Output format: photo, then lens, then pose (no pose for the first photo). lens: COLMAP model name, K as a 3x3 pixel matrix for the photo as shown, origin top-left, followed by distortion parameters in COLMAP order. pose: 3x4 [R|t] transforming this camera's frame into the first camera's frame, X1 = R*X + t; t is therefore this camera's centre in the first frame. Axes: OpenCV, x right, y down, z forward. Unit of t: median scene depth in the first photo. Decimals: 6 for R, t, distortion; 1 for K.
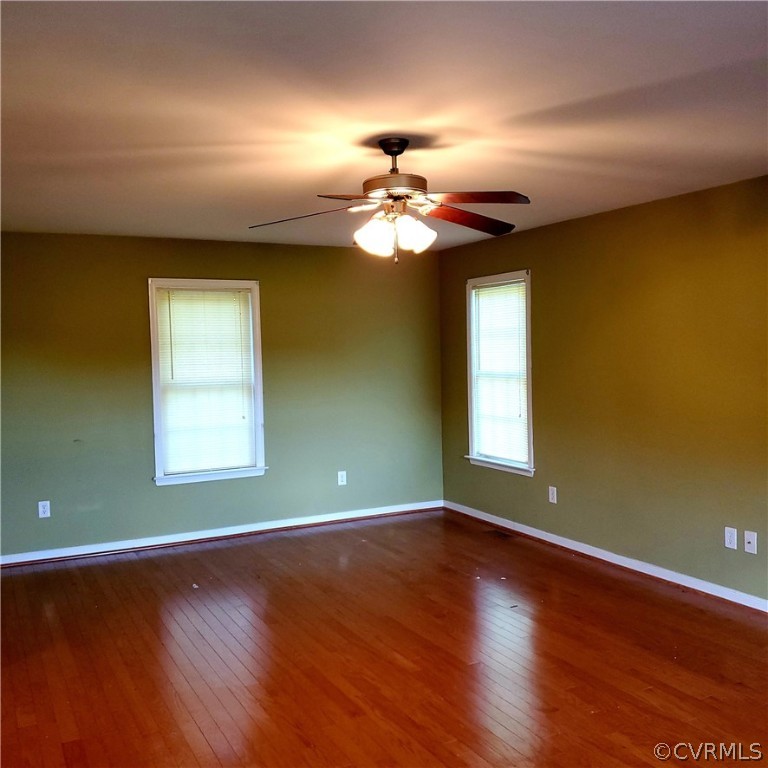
lens RADIAL K [[807.3, 0, 384.3], [0, 807.3, 395.2], [0, 0, 1]] dist [0.014596, 0.009821]
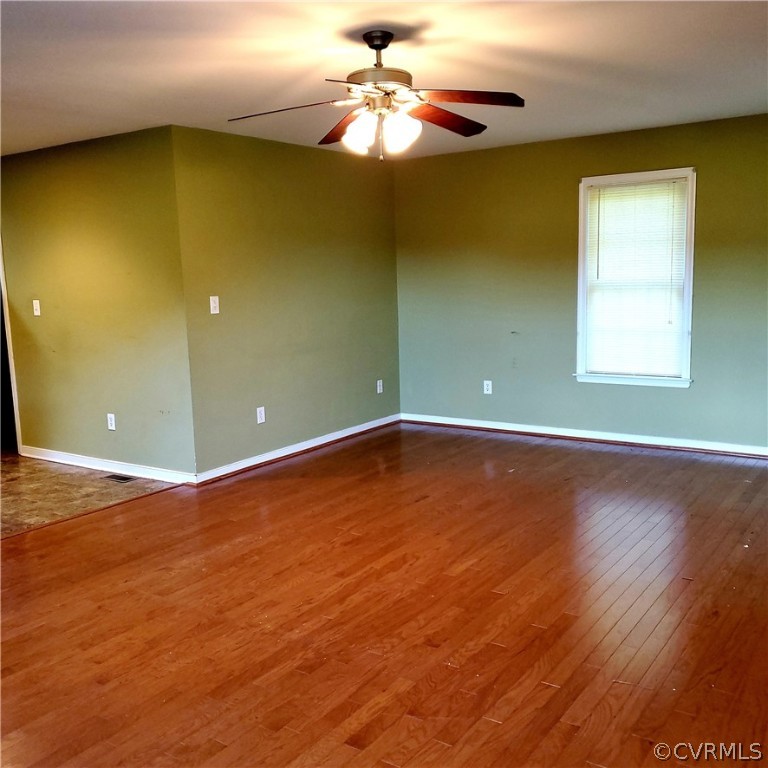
lens RADIAL K [[801.8, 0, 384.0], [0, 801.8, 384.0], [0, 0, 1]] dist [0.134222, -0.011380]
pose [[0.481579, 0.133586, -0.866162, 0.536158], [-0.038969, 0.990601, 0.131112, -0.013242], [0.875536, -0.029387, 0.482259, 0.292620]]
